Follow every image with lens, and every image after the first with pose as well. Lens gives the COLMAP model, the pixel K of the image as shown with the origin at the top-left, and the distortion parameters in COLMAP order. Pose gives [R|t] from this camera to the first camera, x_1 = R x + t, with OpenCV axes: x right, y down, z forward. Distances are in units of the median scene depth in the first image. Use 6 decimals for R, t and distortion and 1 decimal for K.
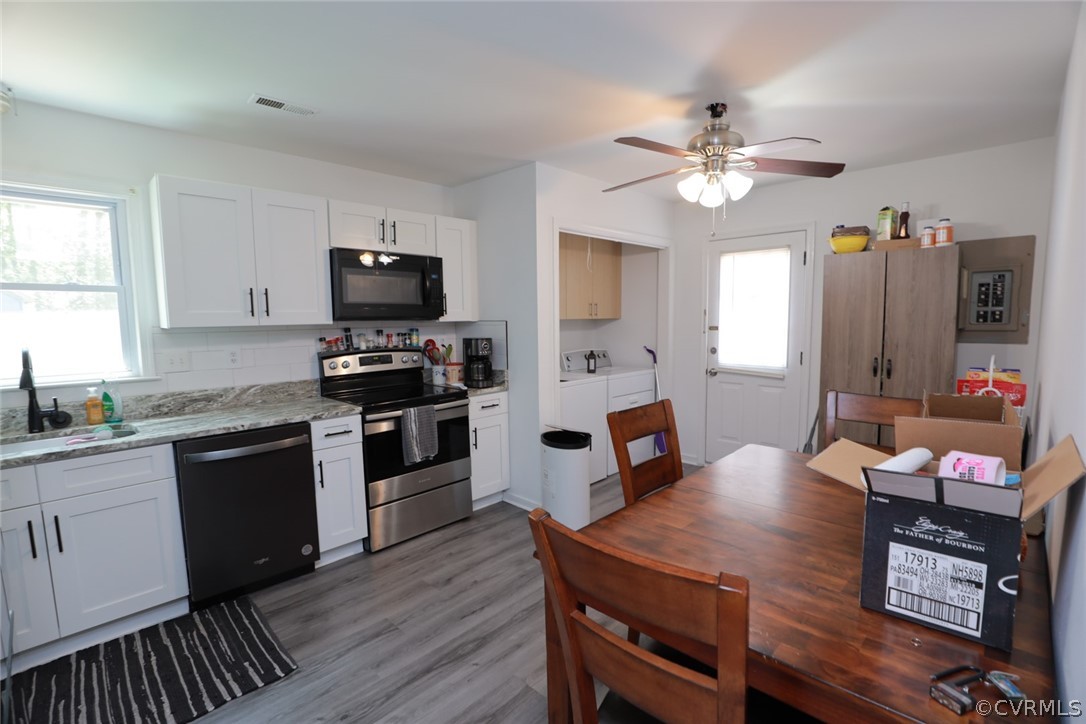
lens RADIAL K [[497.5, 0, 547.4], [0, 497.5, 370.5], [0, 0, 1]] dist [-0.034652, 0.000304]
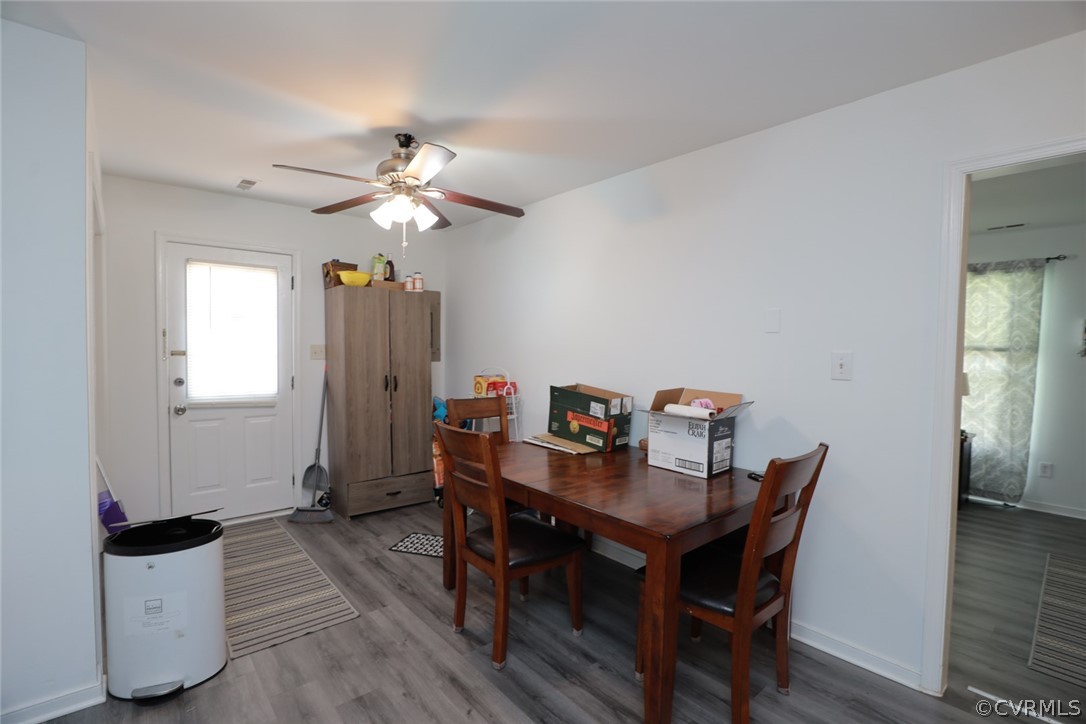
lens RADIAL K [[496.7, 0, 541.3], [0, 496.7, 367.4], [0, 0, 1]] dist [-0.041841, 0.008666]
pose [[0.100224, -0.025723, 0.994632, -0.518491], [0.094694, 0.995375, 0.016201, -0.030032], [-0.990449, 0.092562, 0.102196, 0.496804]]
